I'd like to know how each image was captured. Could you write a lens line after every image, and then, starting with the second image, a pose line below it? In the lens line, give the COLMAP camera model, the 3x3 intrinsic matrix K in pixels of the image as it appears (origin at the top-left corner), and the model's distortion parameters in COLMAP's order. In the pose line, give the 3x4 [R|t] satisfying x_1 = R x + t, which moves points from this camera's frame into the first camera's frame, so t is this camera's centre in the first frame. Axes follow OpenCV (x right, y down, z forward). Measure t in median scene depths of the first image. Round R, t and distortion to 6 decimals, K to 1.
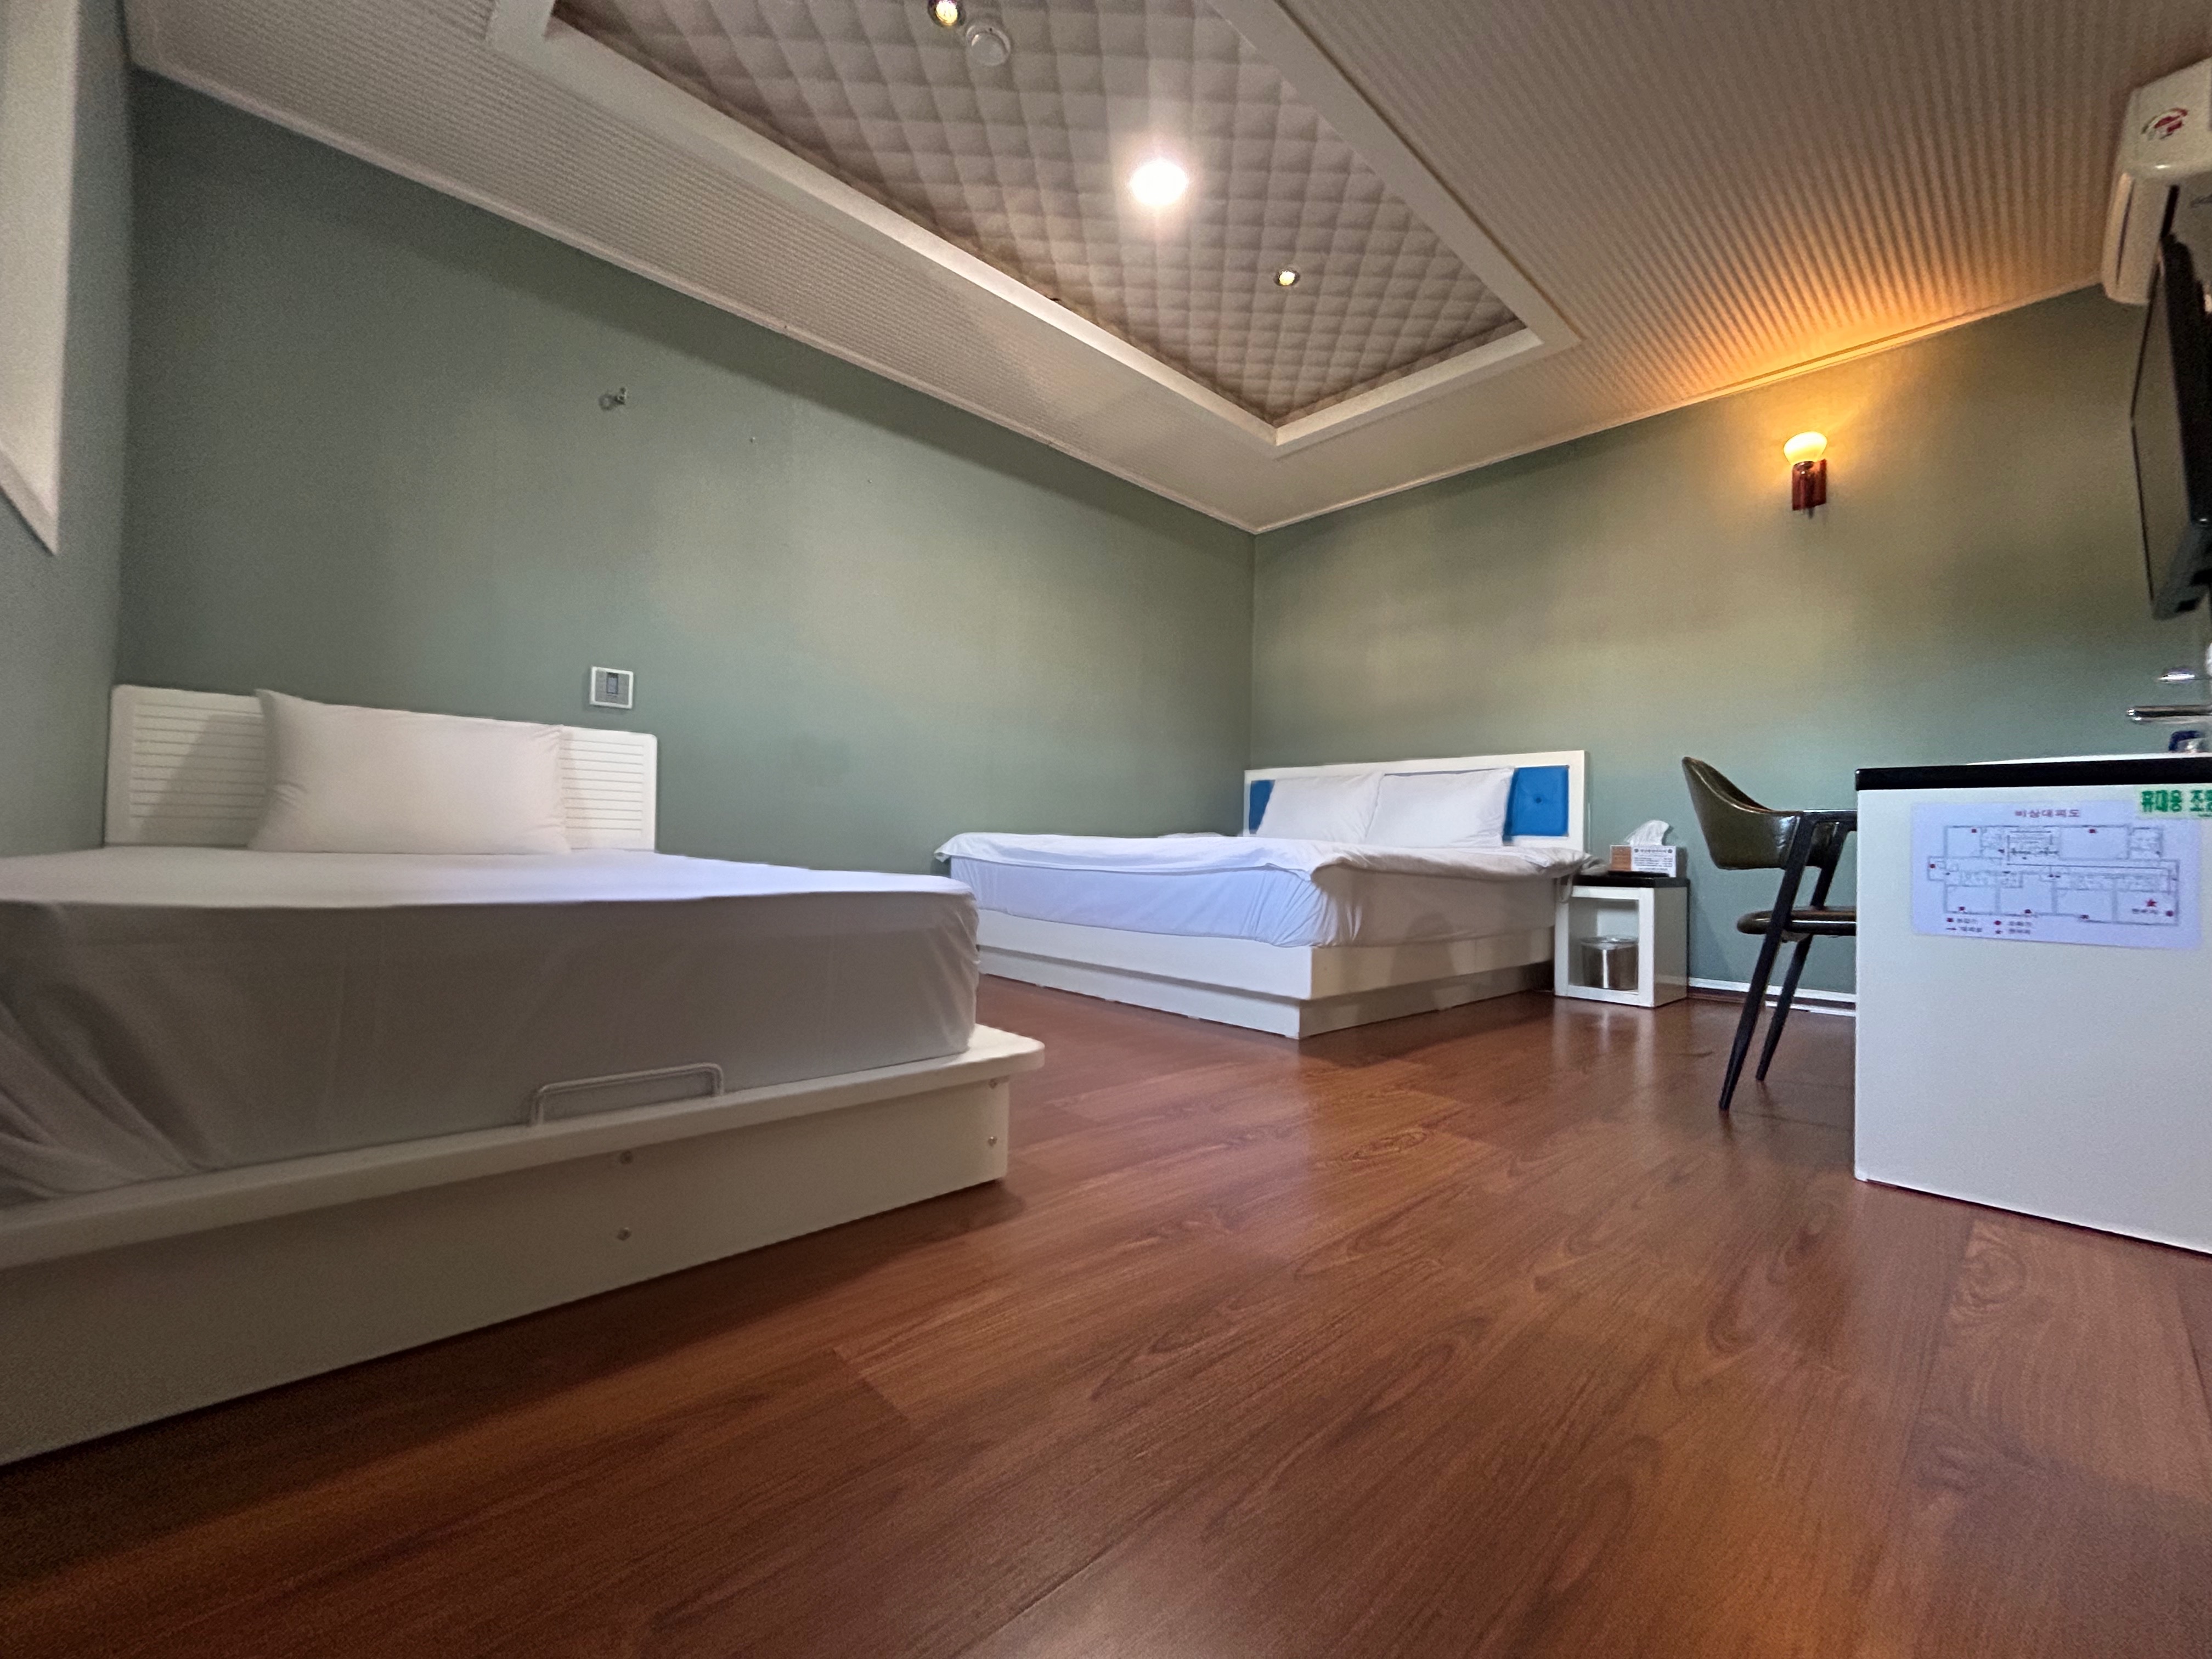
lens RADIAL K [[892.4, 0, 1104.1], [0, 892.4, 830.9], [0, 0, 1]] dist [0.001912, -0.001961]
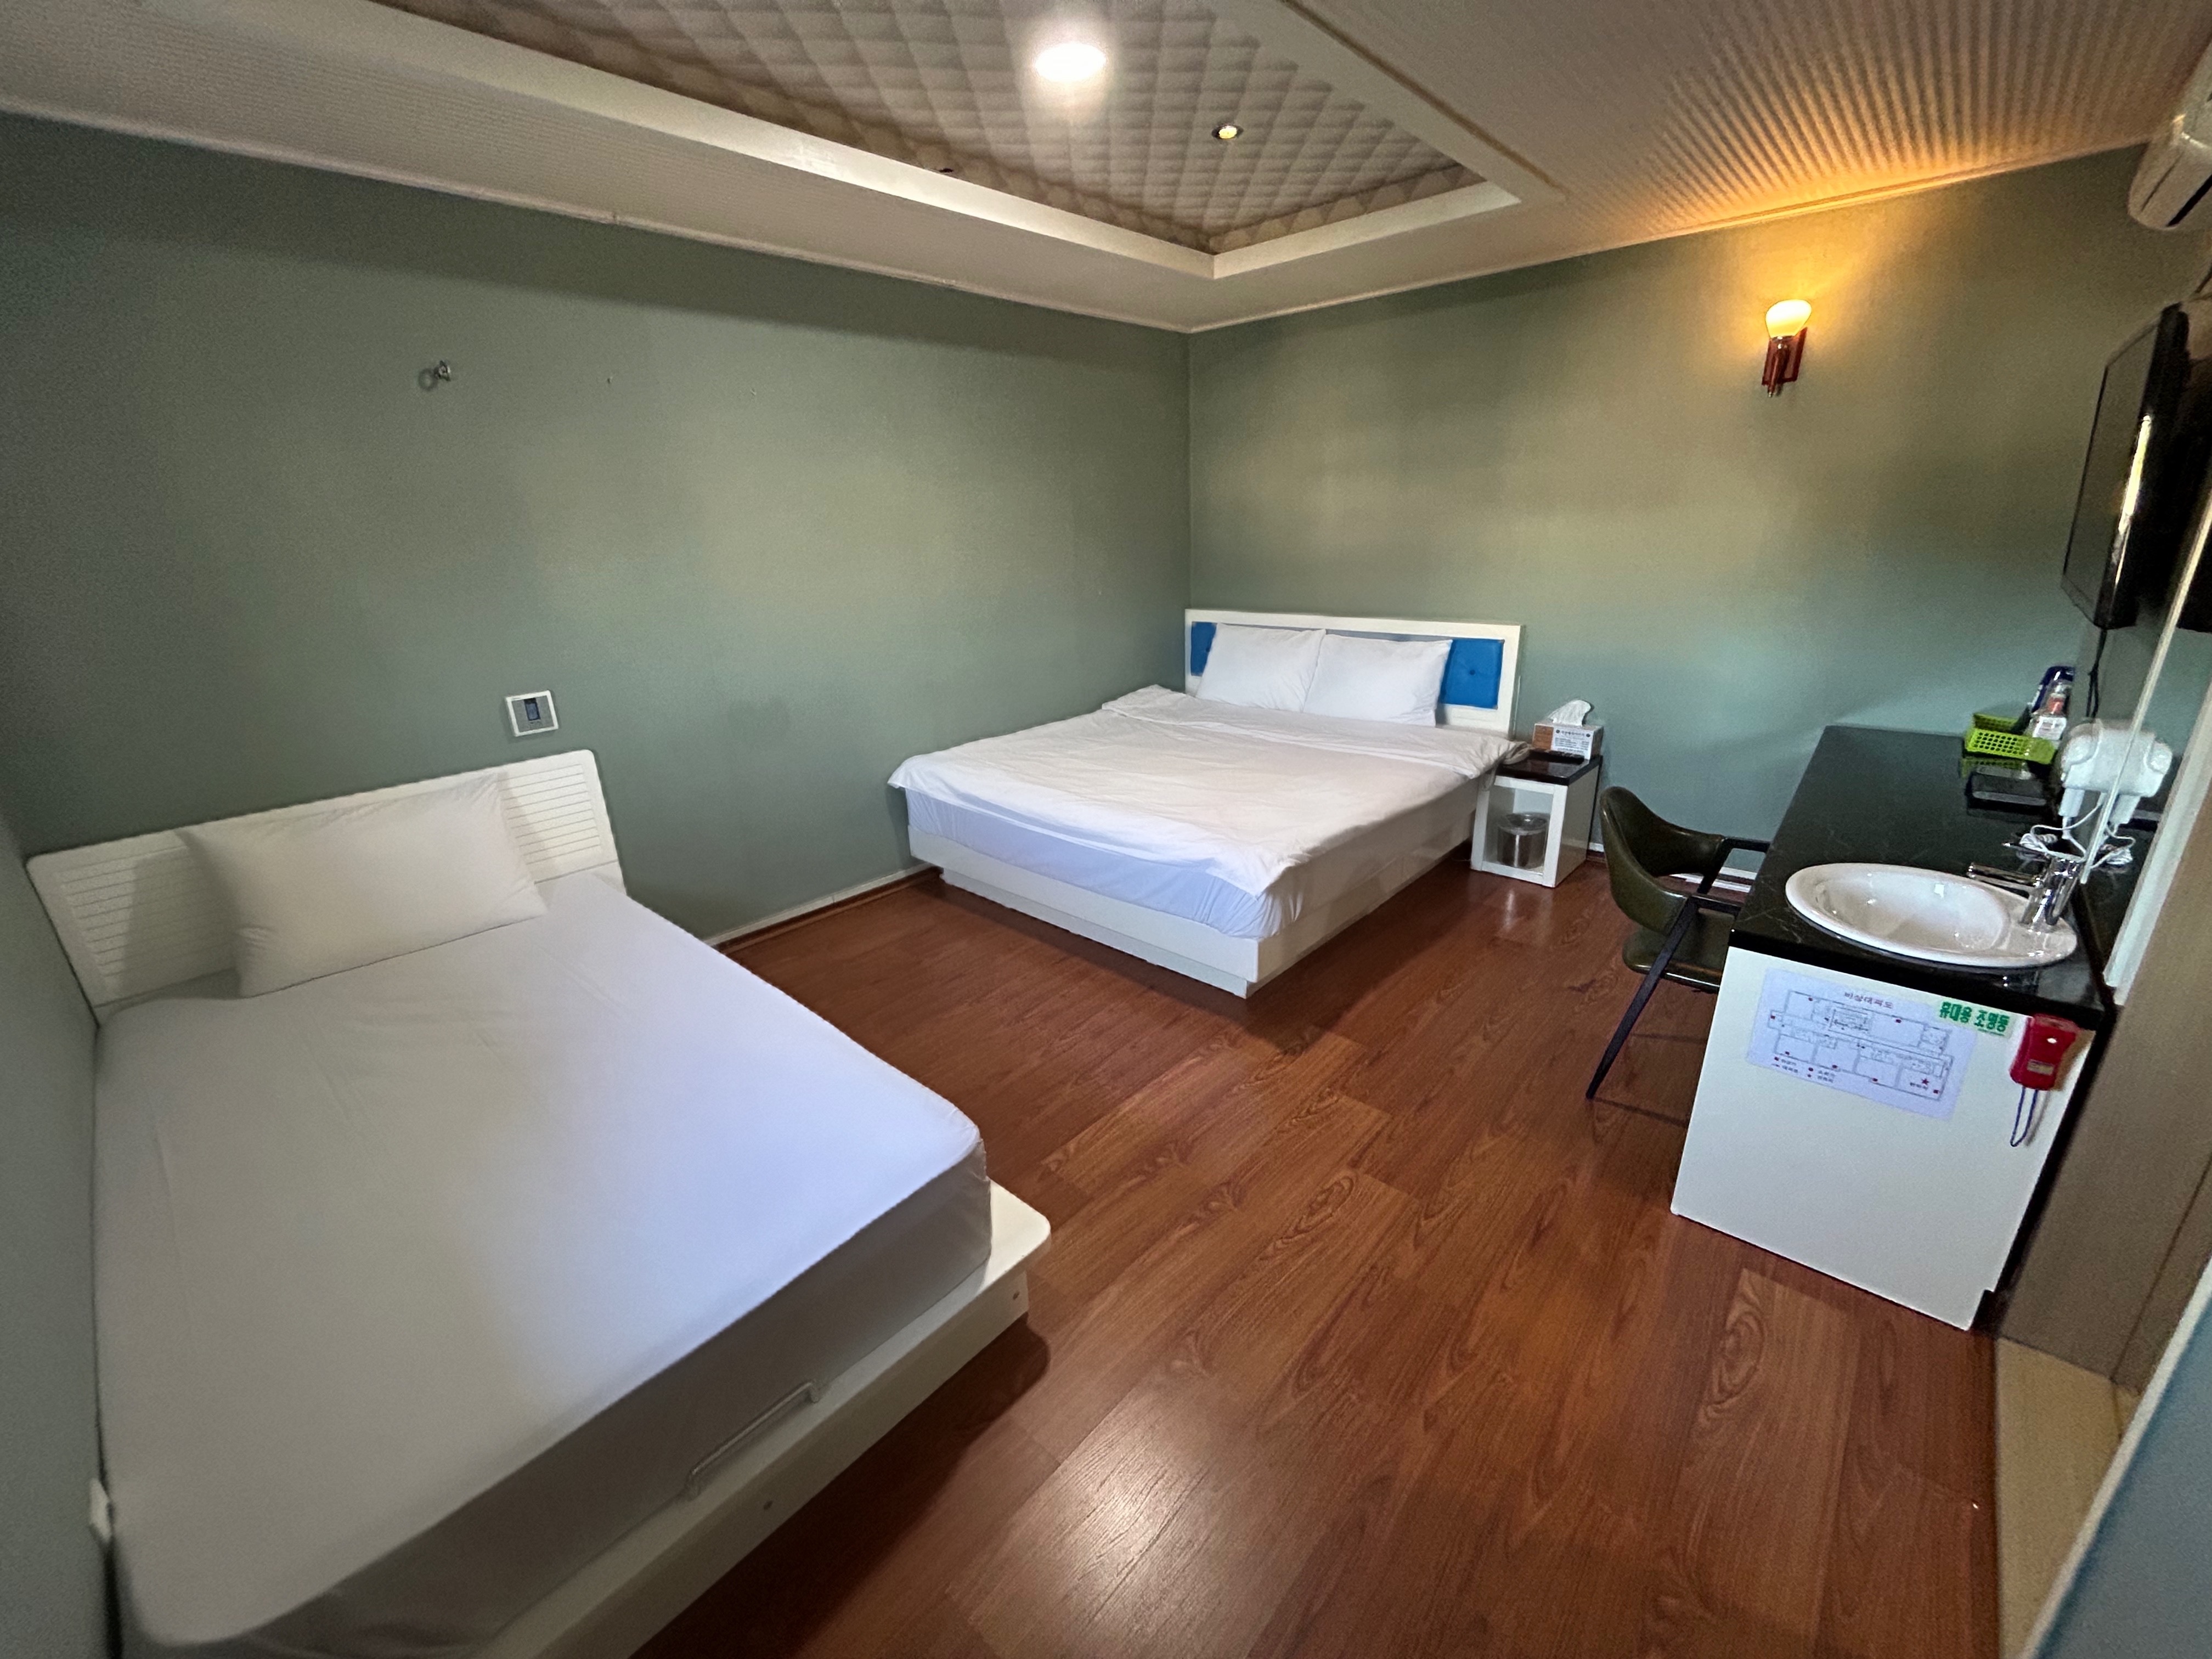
lens RADIAL K [[892.4, 0, 1105.4], [0, 892.4, 828.8], [0, 0, 1]] dist [0.001912, -0.001961]
pose [[0.994960, -0.083429, 0.055628, -0.006357], [0.058368, 0.932949, 0.355247, -0.314475], [-0.081536, -0.350209, 0.933116, 0.018199]]
